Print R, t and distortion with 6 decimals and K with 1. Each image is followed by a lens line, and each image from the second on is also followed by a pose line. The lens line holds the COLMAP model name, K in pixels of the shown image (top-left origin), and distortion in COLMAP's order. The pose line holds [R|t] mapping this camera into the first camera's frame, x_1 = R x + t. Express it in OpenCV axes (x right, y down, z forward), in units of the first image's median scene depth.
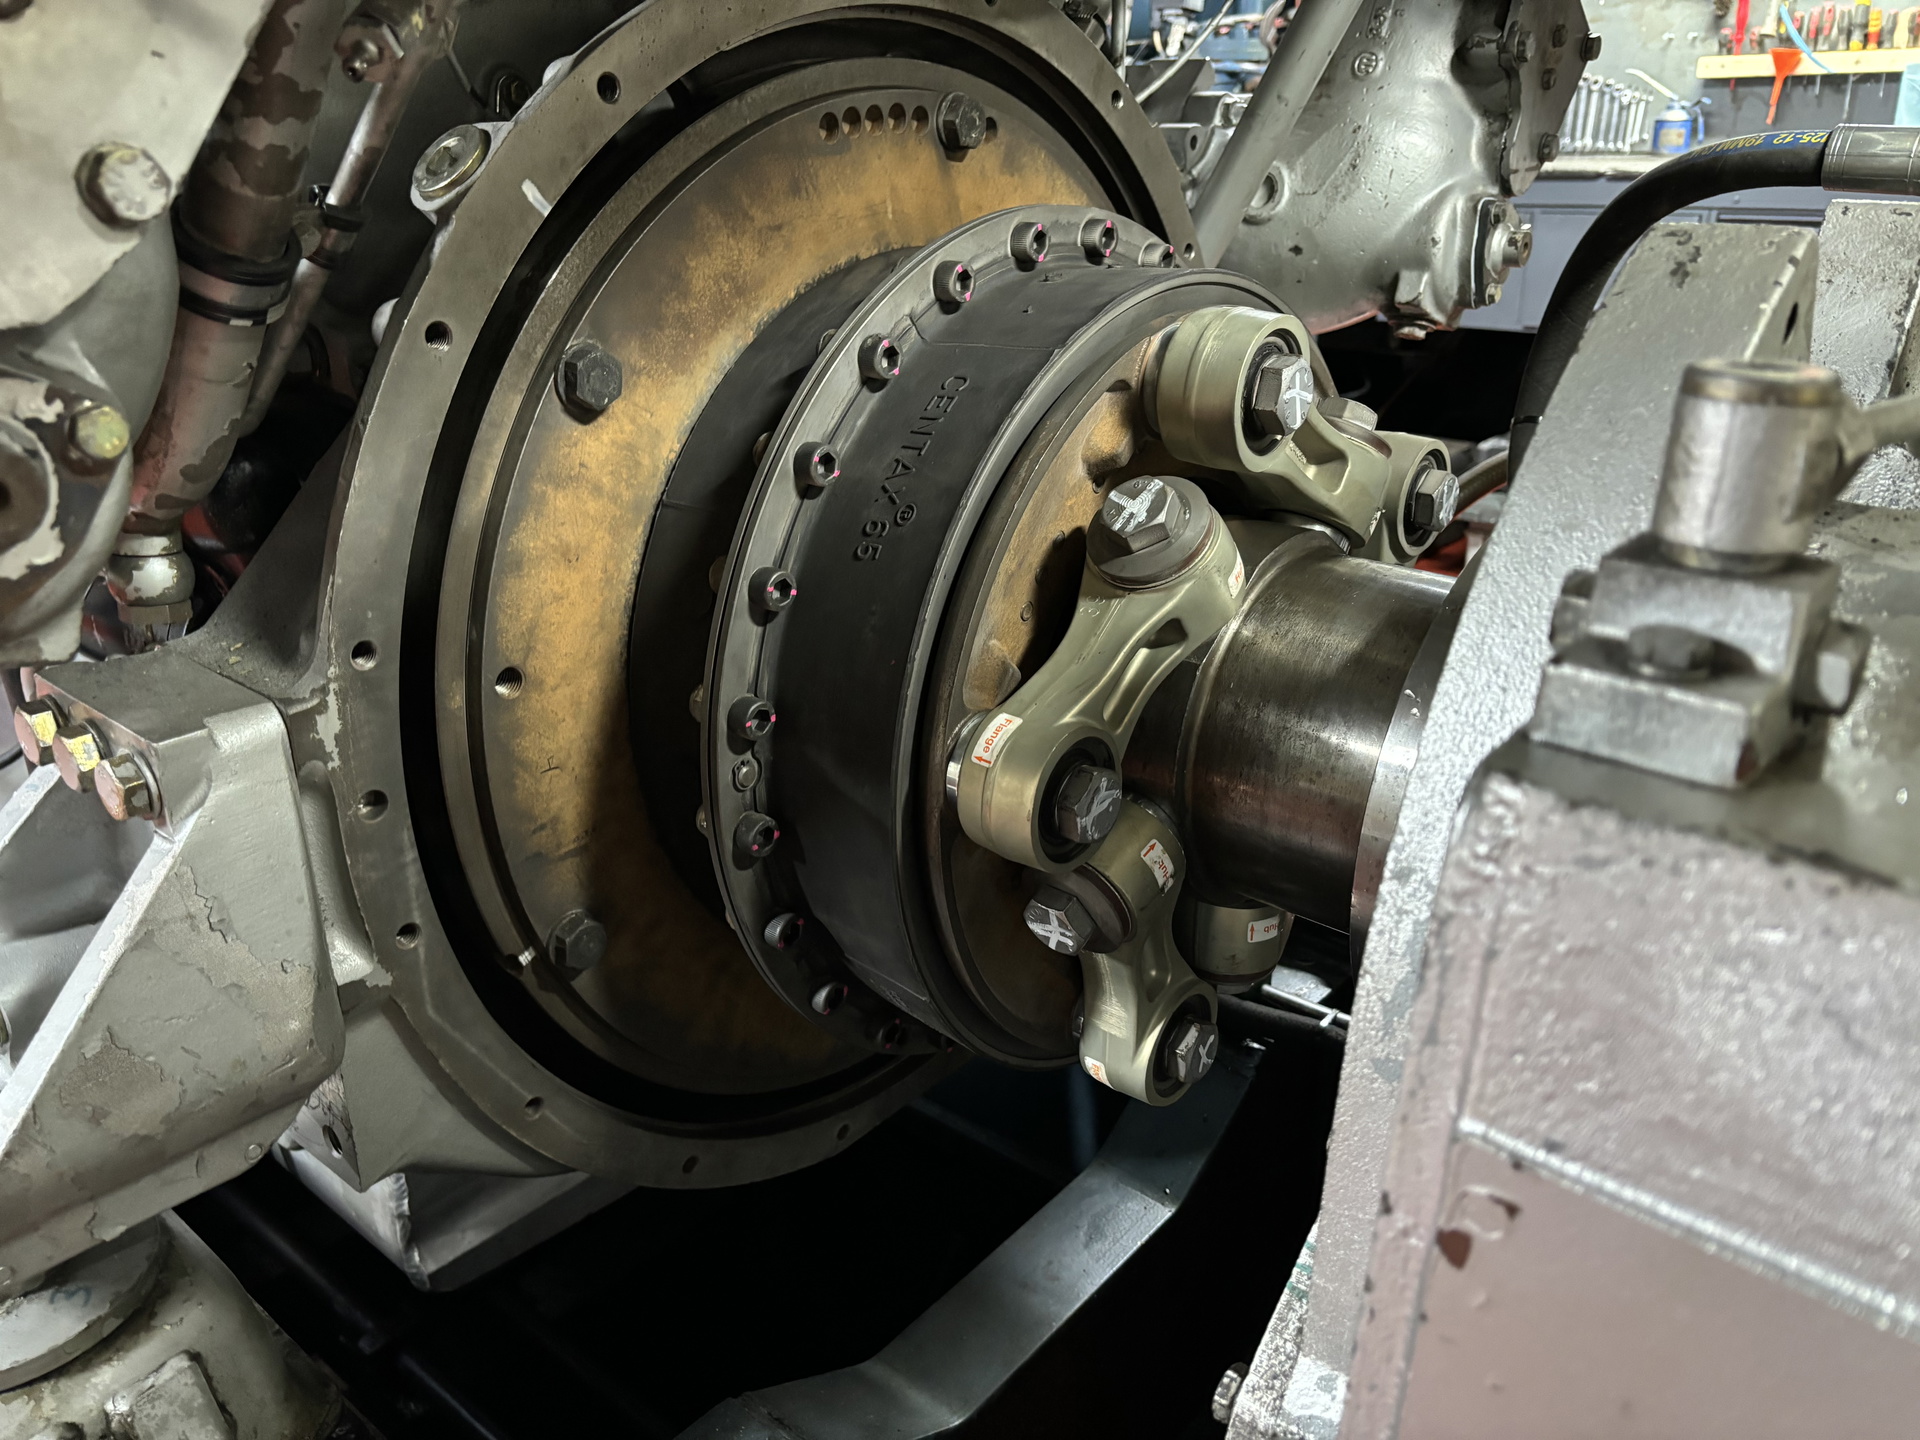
lens RADIAL K [[1448.4, 0, 956.1], [0, 1448.4, 728.7], [0, 0, 1]] dist [0.014272, -0.011392]
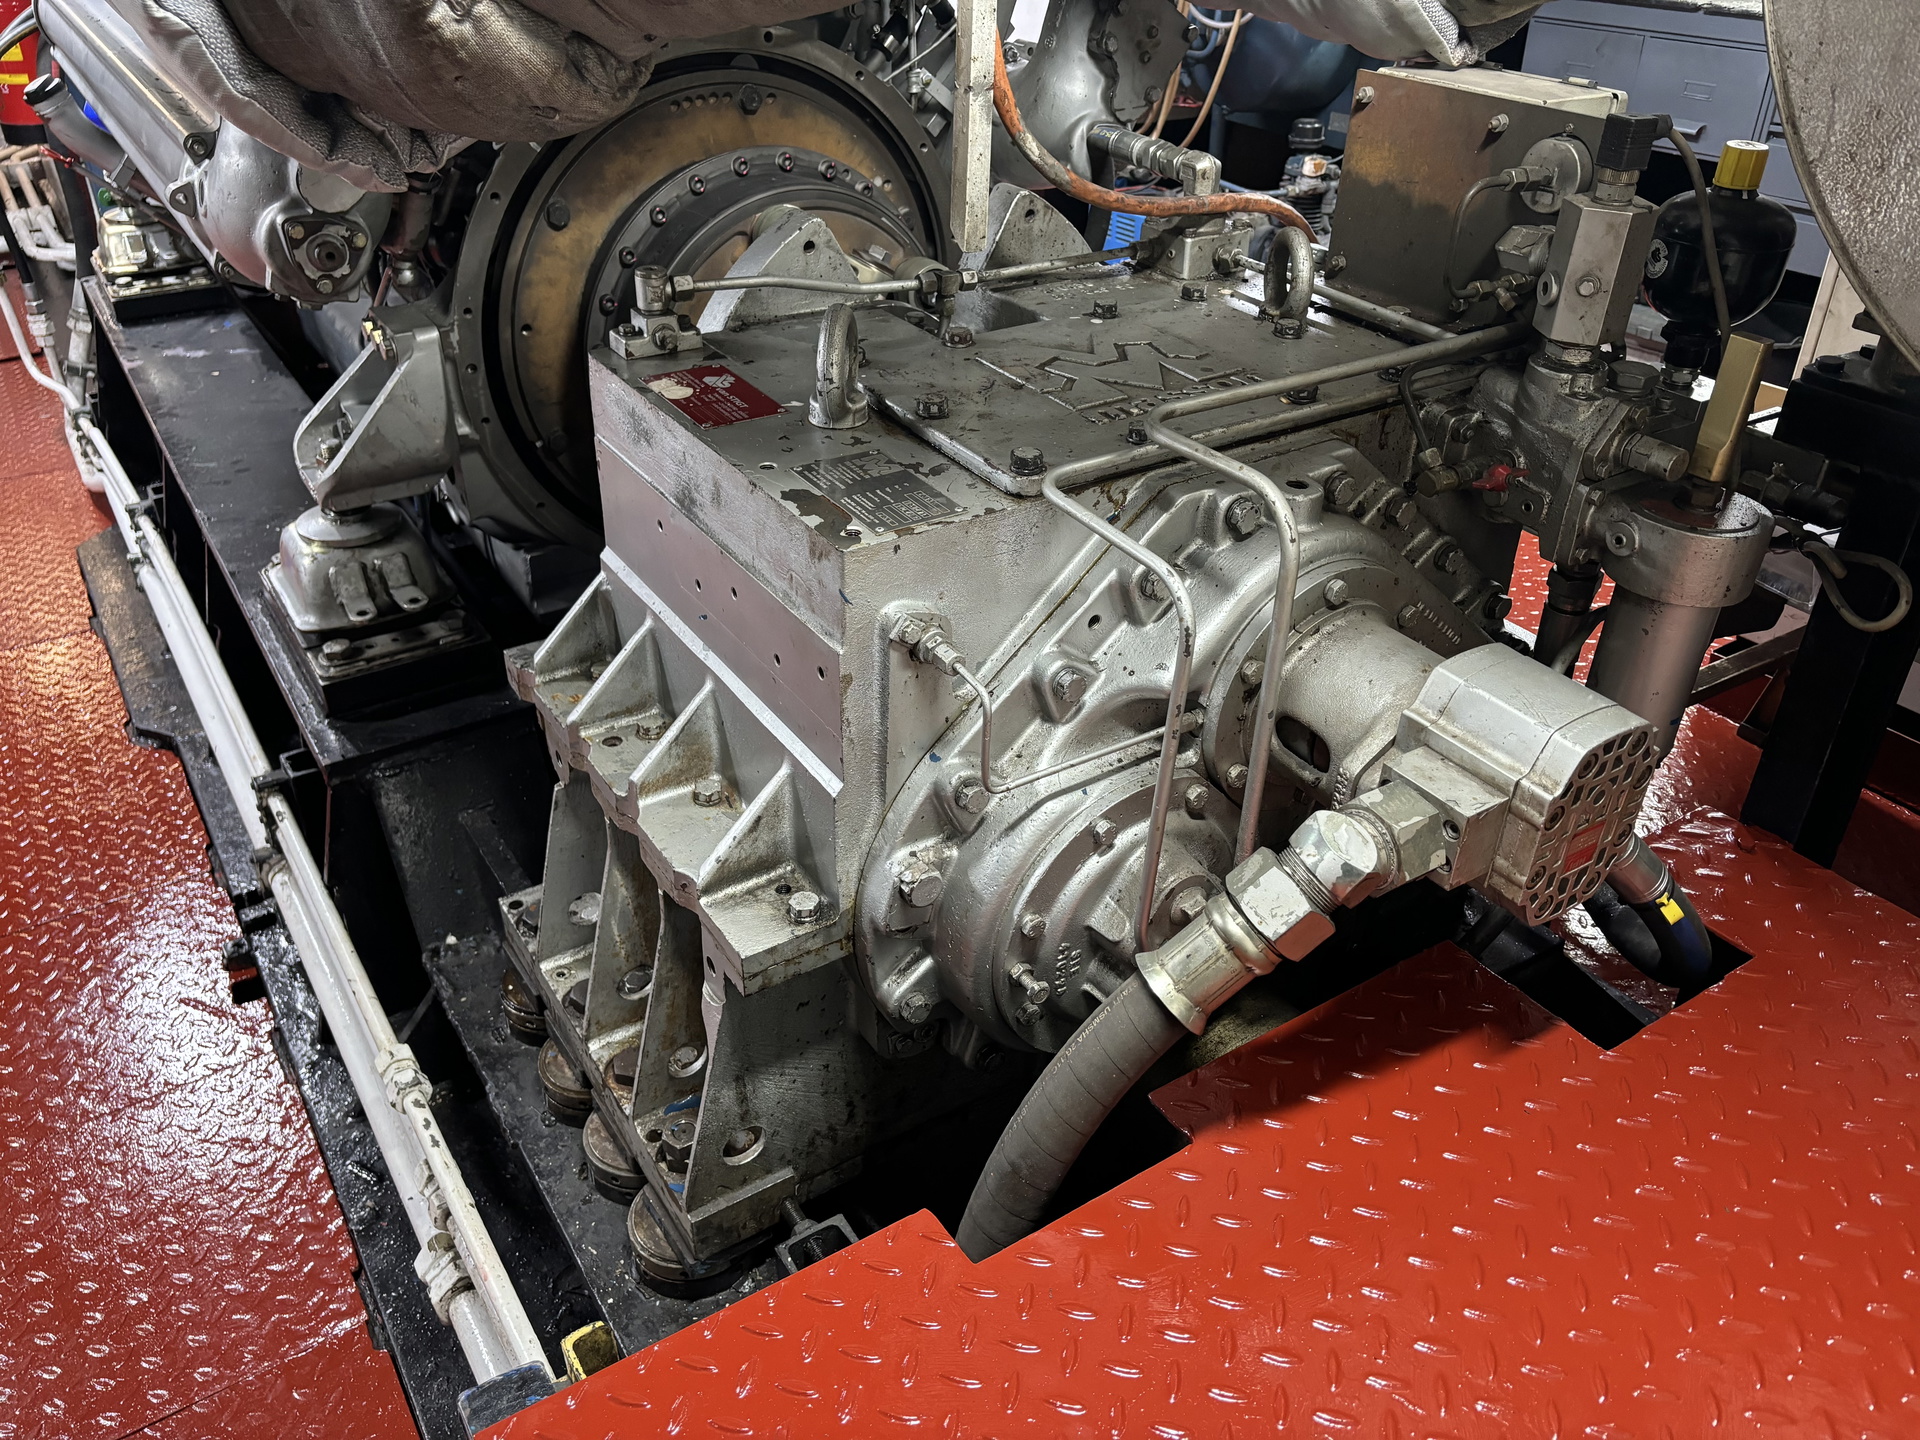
lens RADIAL K [[1448.4, 0, 964.0], [0, 1448.4, 715.1], [0, 0, 1]] dist [0.014272, -0.011392]
pose [[0.955577, 0.165253, -0.244056, 1.235586], [-0.122104, 0.975594, 0.182501, 0.073482], [0.268259, -0.144594, 0.952434, -1.427812]]
